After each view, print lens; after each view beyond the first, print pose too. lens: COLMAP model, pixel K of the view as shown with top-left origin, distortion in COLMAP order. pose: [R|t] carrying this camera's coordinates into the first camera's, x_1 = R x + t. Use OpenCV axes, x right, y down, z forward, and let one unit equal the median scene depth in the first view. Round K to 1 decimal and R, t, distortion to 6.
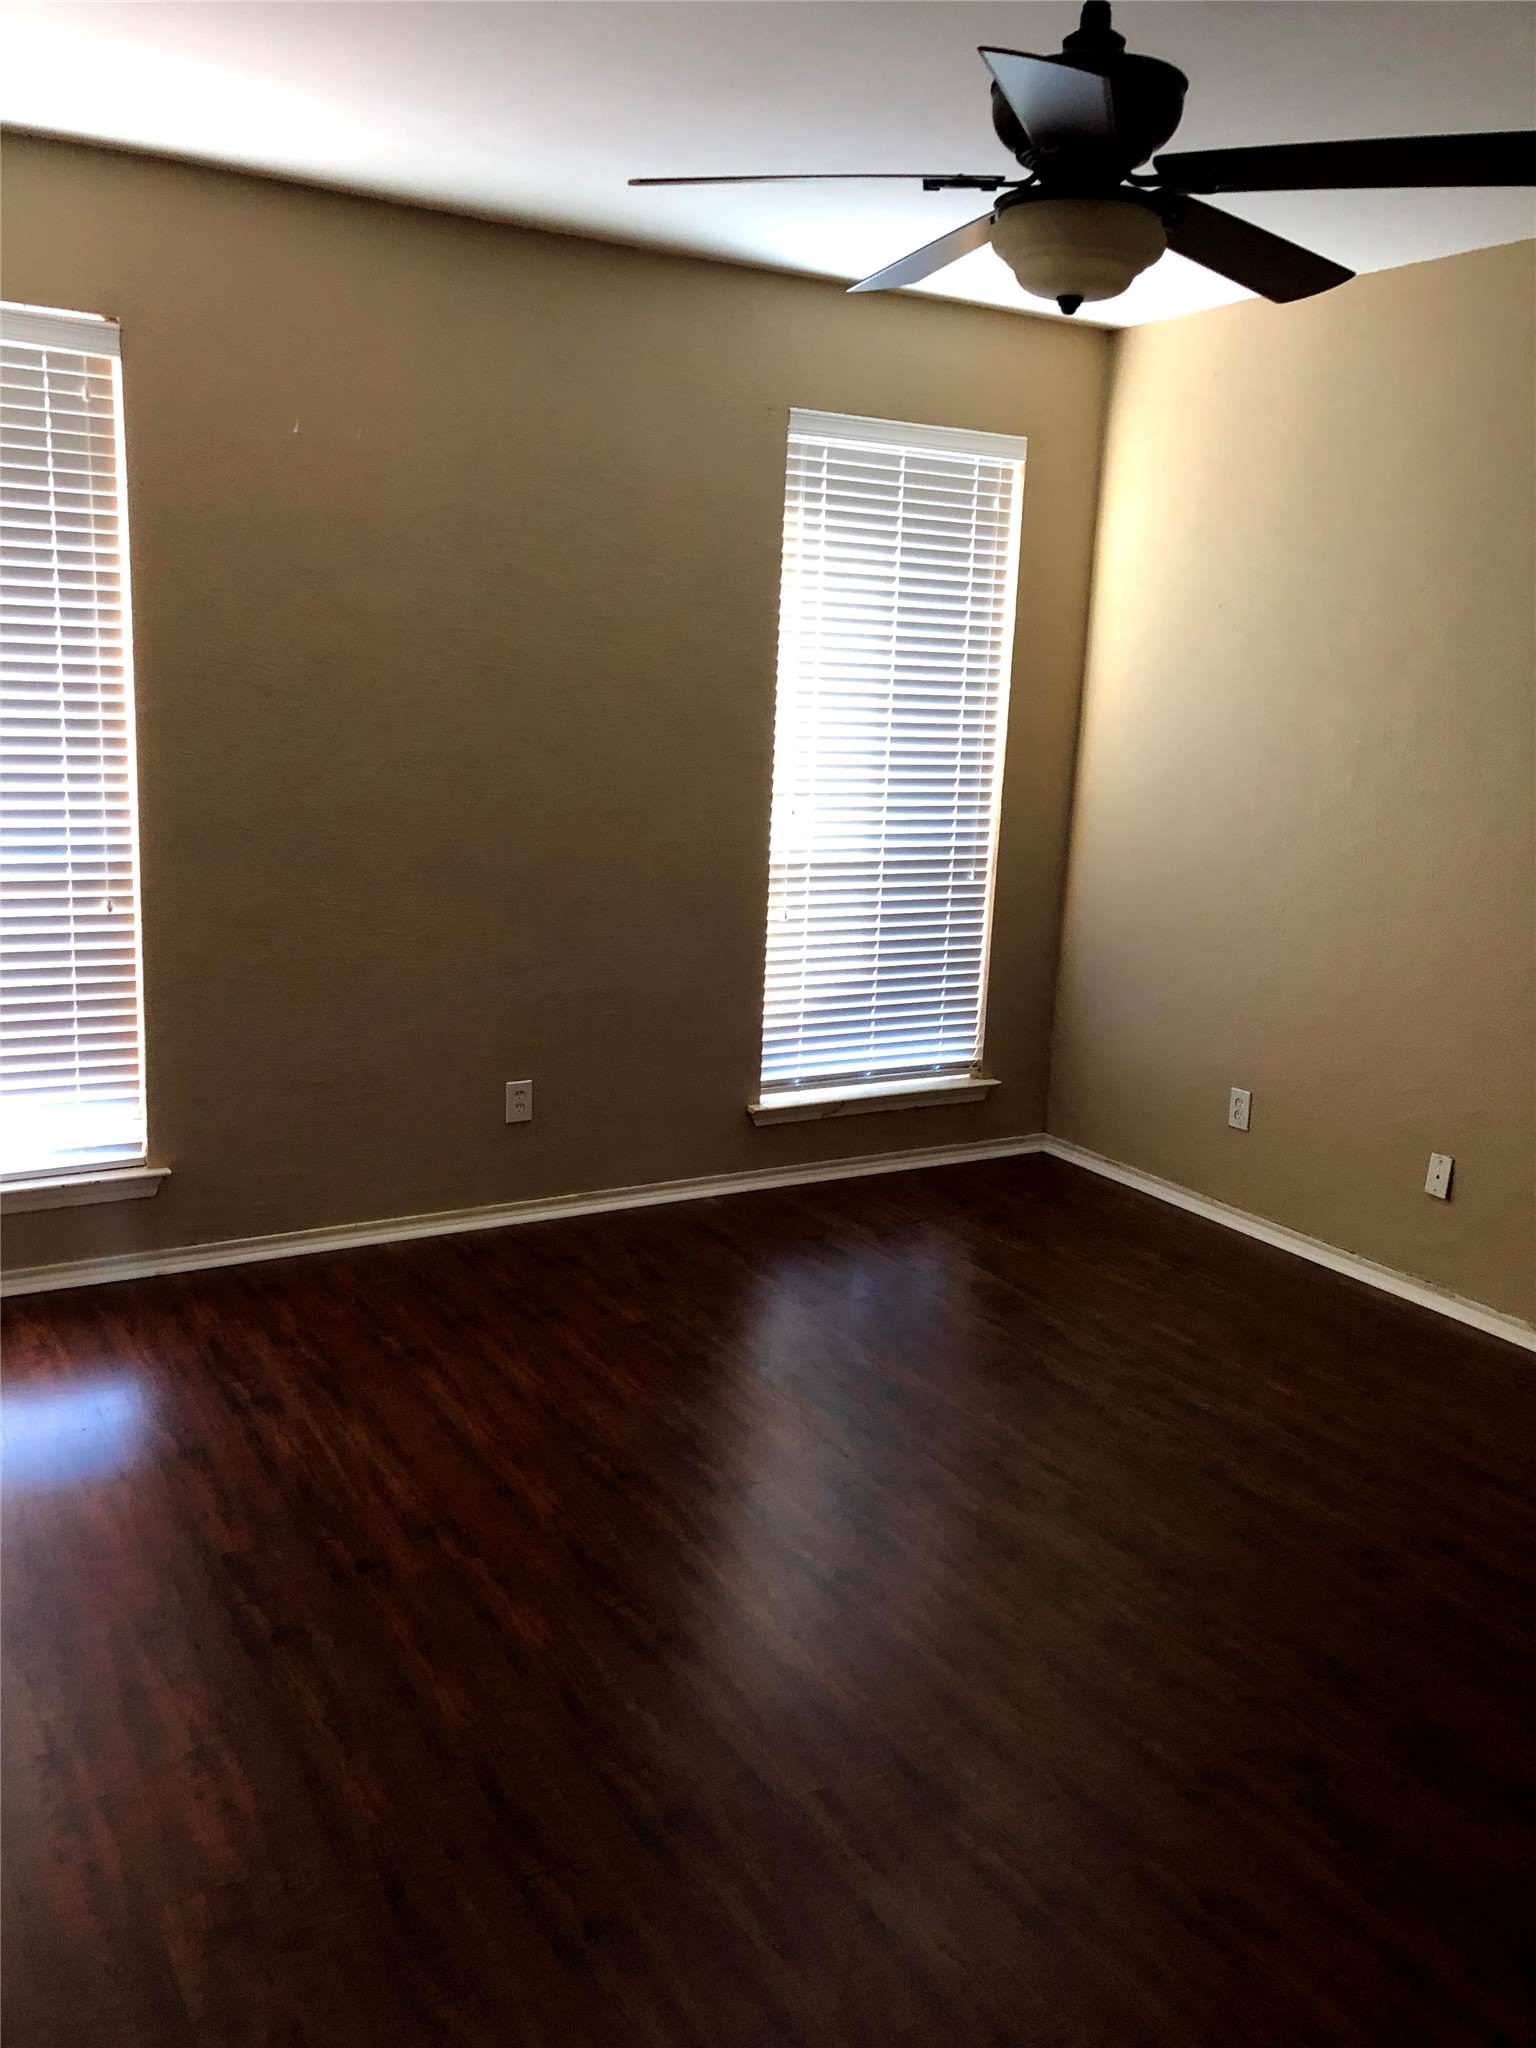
lens RADIAL K [[1668.7, 0, 761.4], [0, 1668.7, 1026.3], [0, 0, 1]] dist [0.041498, -0.059555]
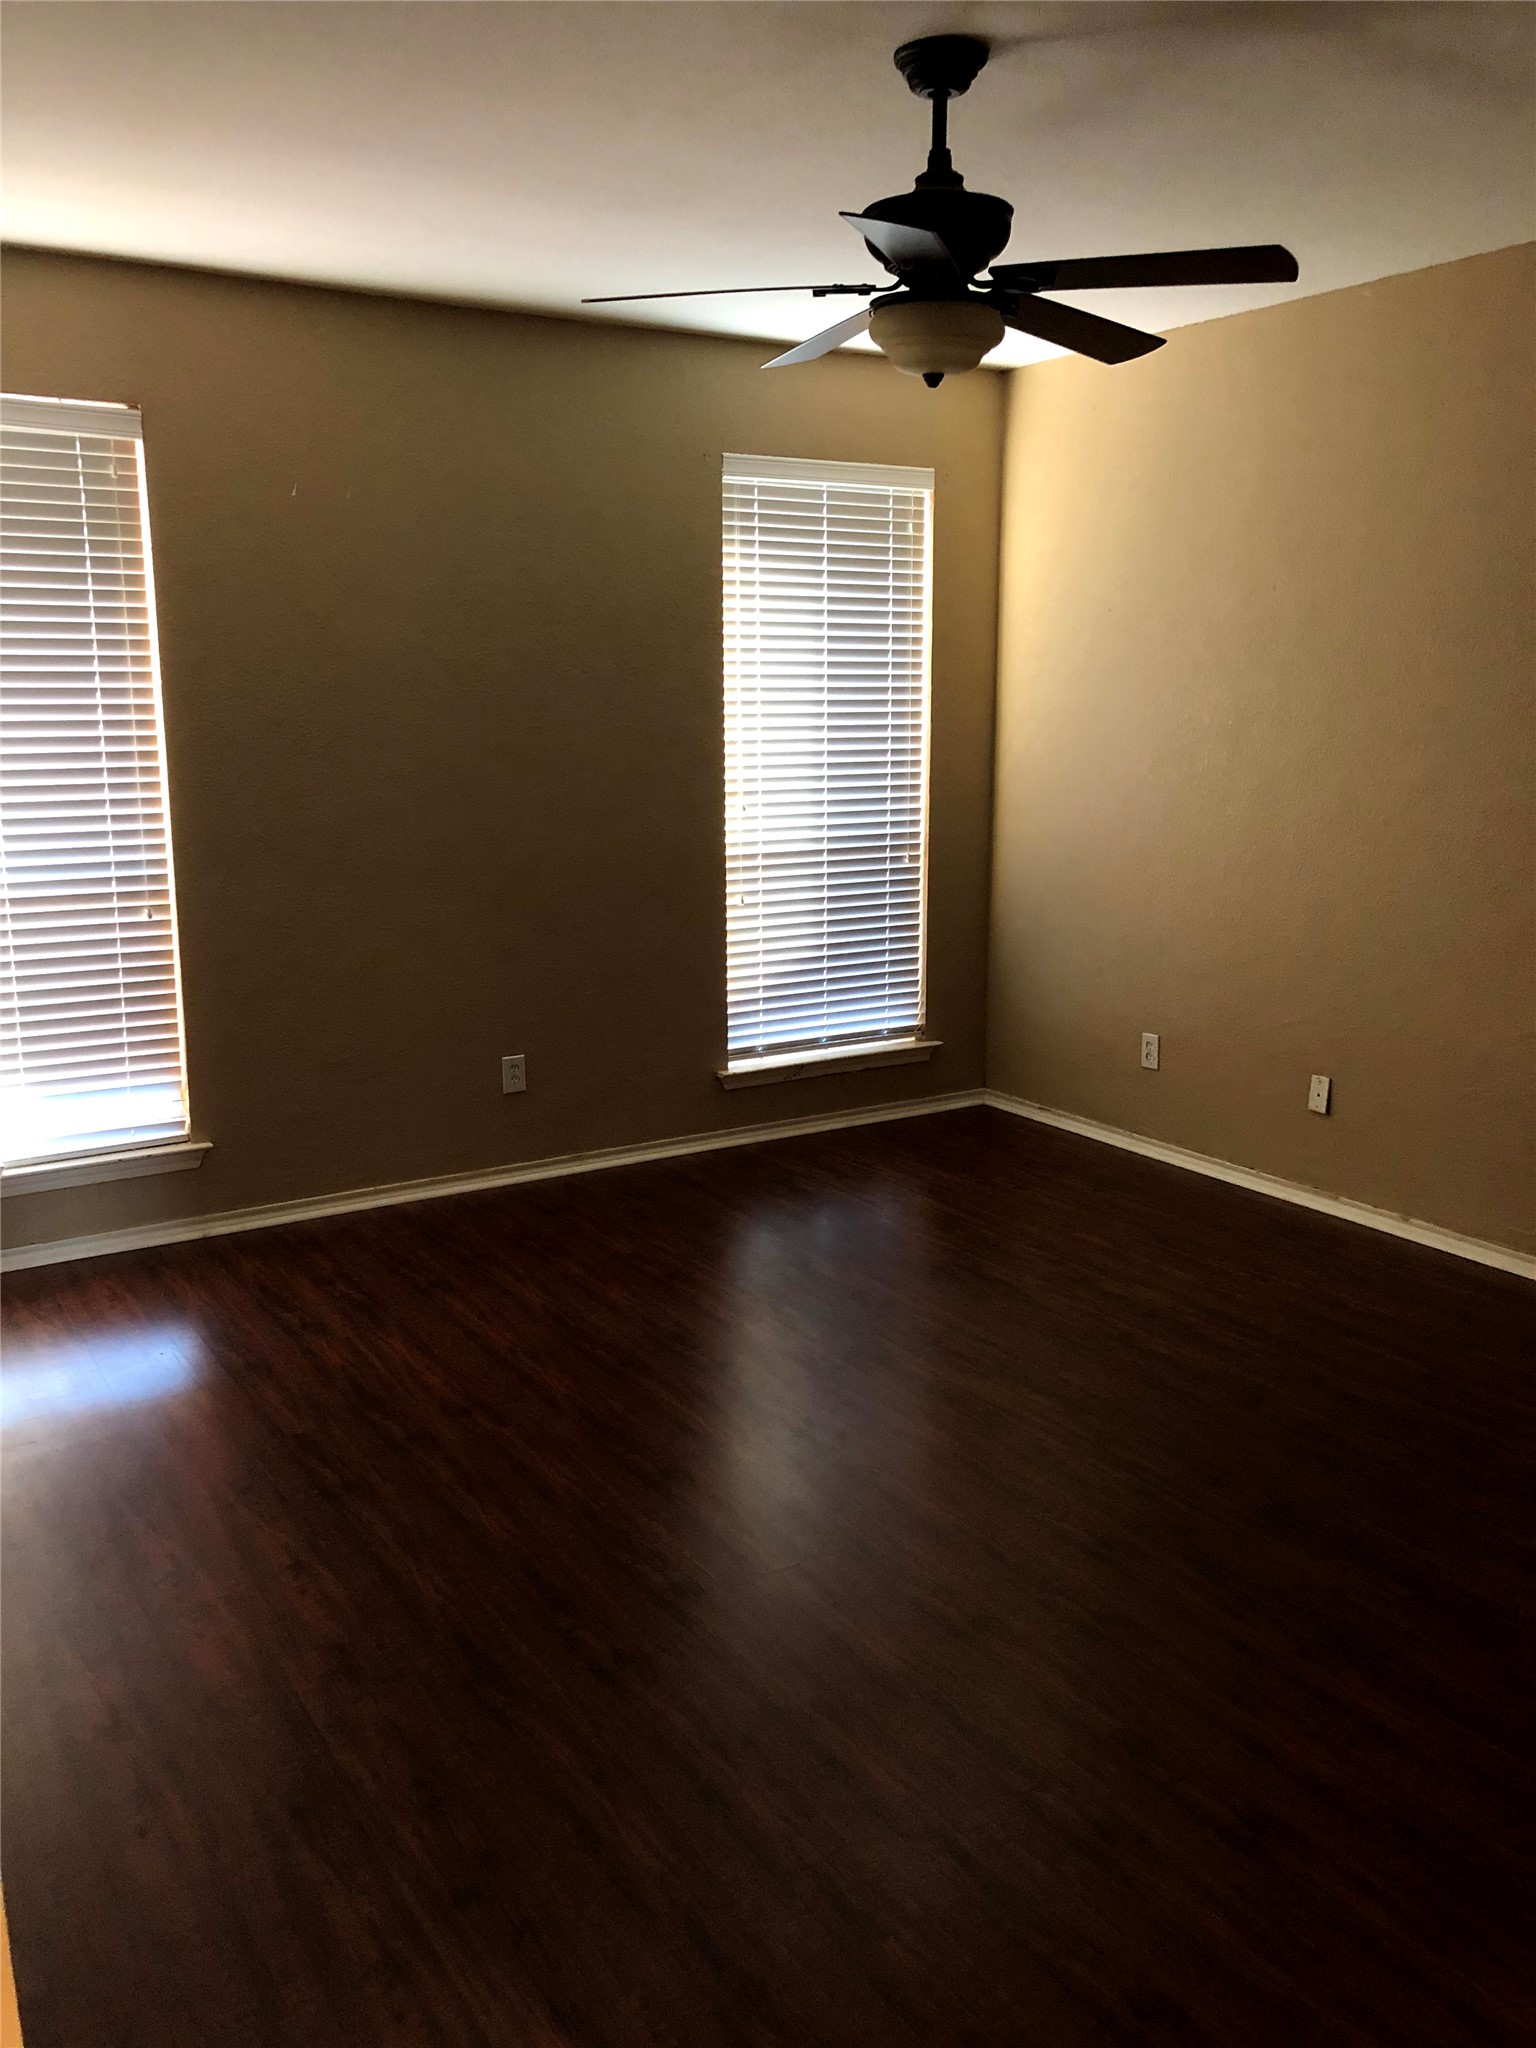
lens RADIAL K [[1668.7, 0, 774.6], [0, 1668.7, 1017.6], [0, 0, 1]] dist [0.041498, -0.059555]
pose [[0.998399, -0.050342, 0.025773, 0.004166], [0.050745, 0.998596, -0.015197, 0.037917], [-0.024972, 0.016480, 0.999552, -0.152748]]
